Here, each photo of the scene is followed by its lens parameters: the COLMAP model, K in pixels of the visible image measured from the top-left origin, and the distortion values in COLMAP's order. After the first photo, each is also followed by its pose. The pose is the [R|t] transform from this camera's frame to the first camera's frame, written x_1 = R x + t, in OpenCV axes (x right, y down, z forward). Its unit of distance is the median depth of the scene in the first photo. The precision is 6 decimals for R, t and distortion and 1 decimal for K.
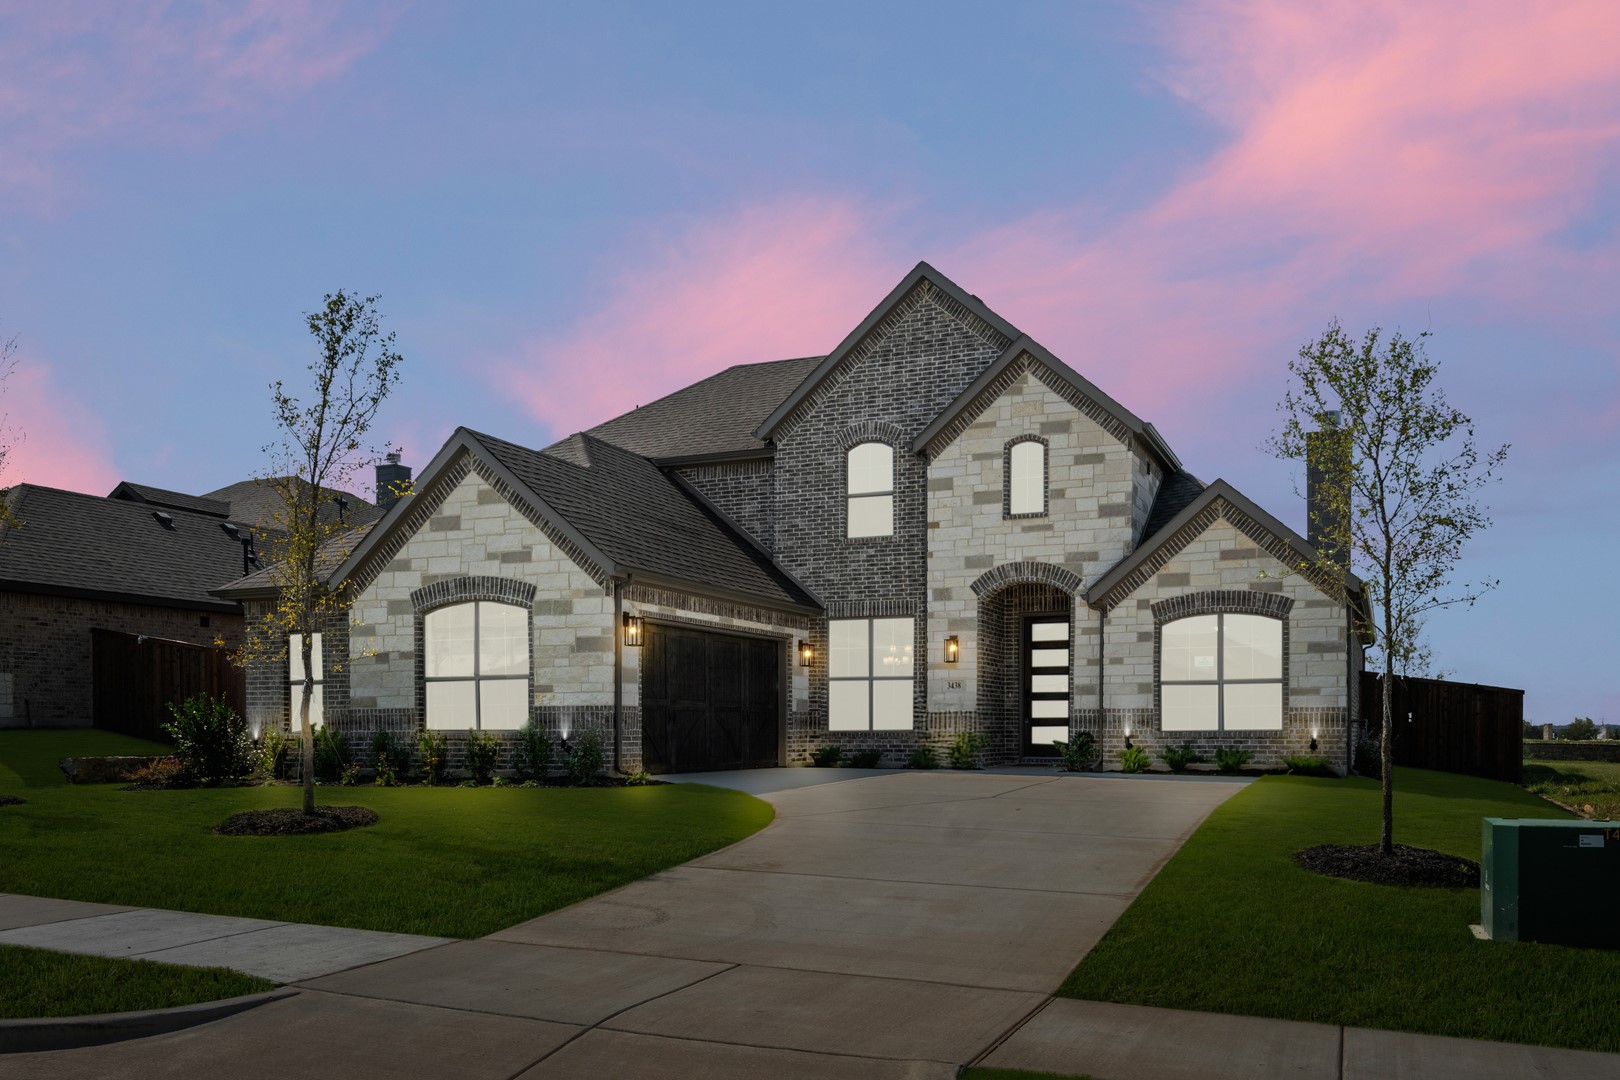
lens RADIAL K [[850.2, 0, 810.3], [0, 850.2, 578.9], [0, 0, 1]] dist [0.000318, -0.000293]
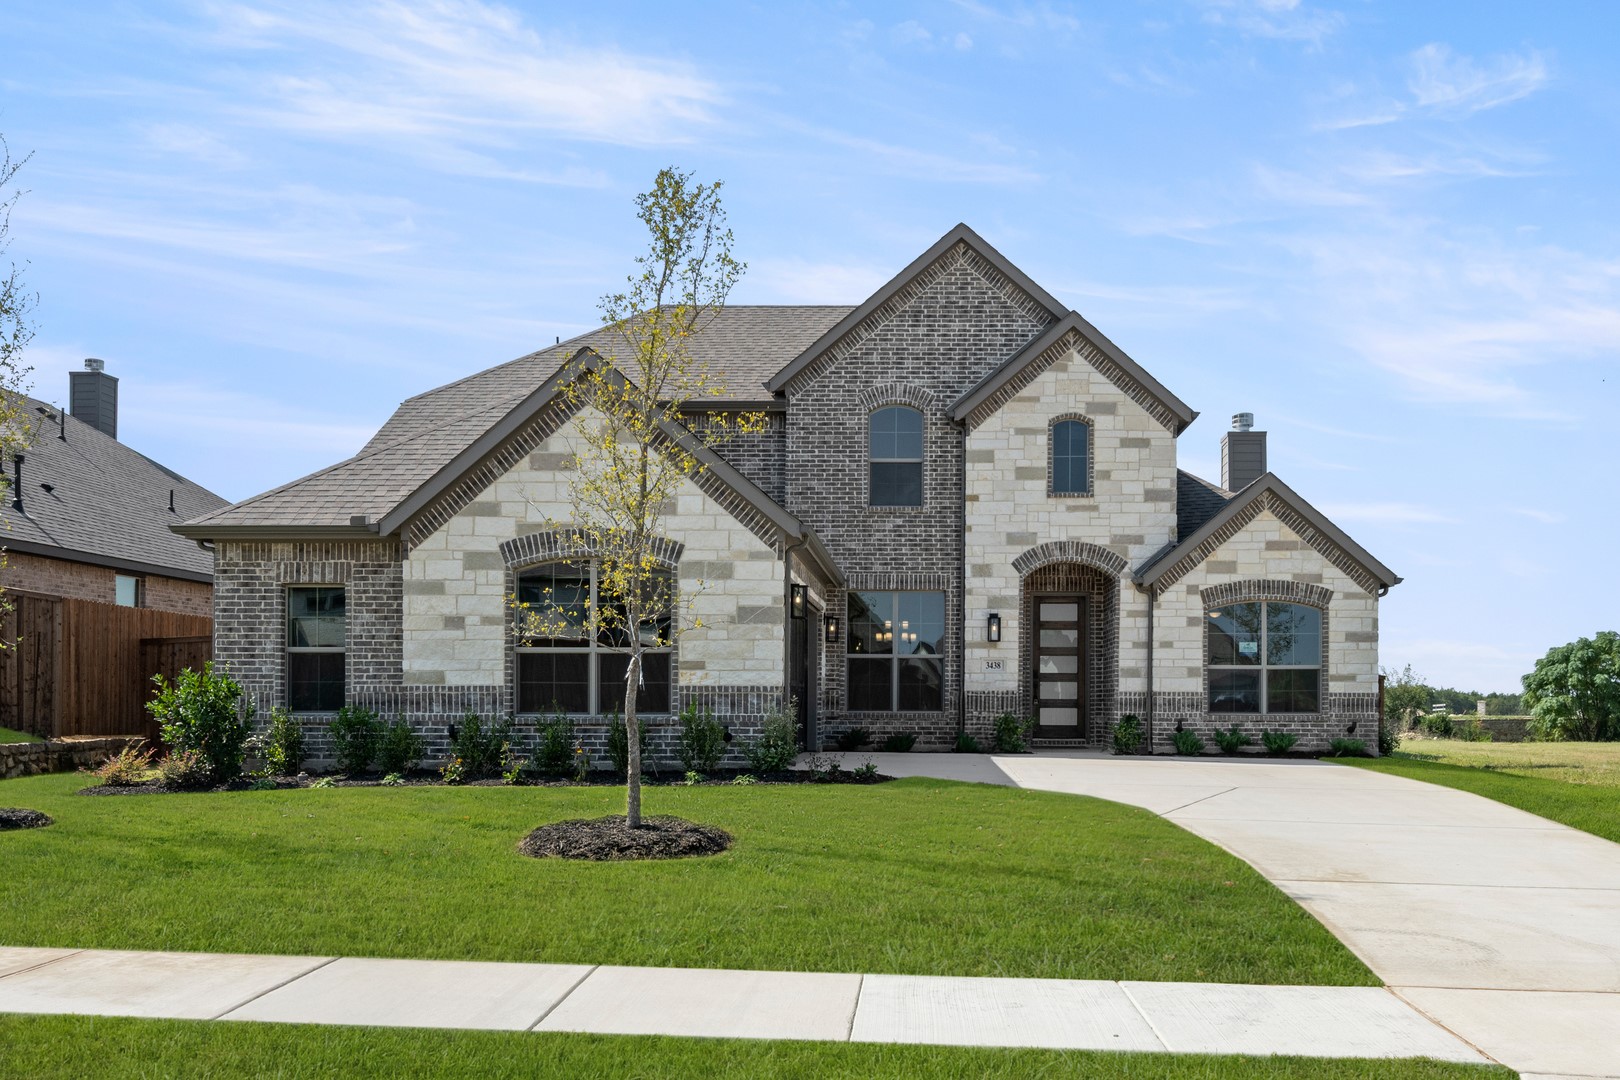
lens RADIAL K [[889.7, 0, 810.0], [0, 889.7, 540.0], [0, 0, 1]] dist [0.001313, 0.000158]
pose [[0.966658, 0.052041, 0.250728, -0.306216], [-0.050497, 0.998645, -0.012596, 0.006630], [-0.251044, -0.000485, 0.967976, 0.077807]]
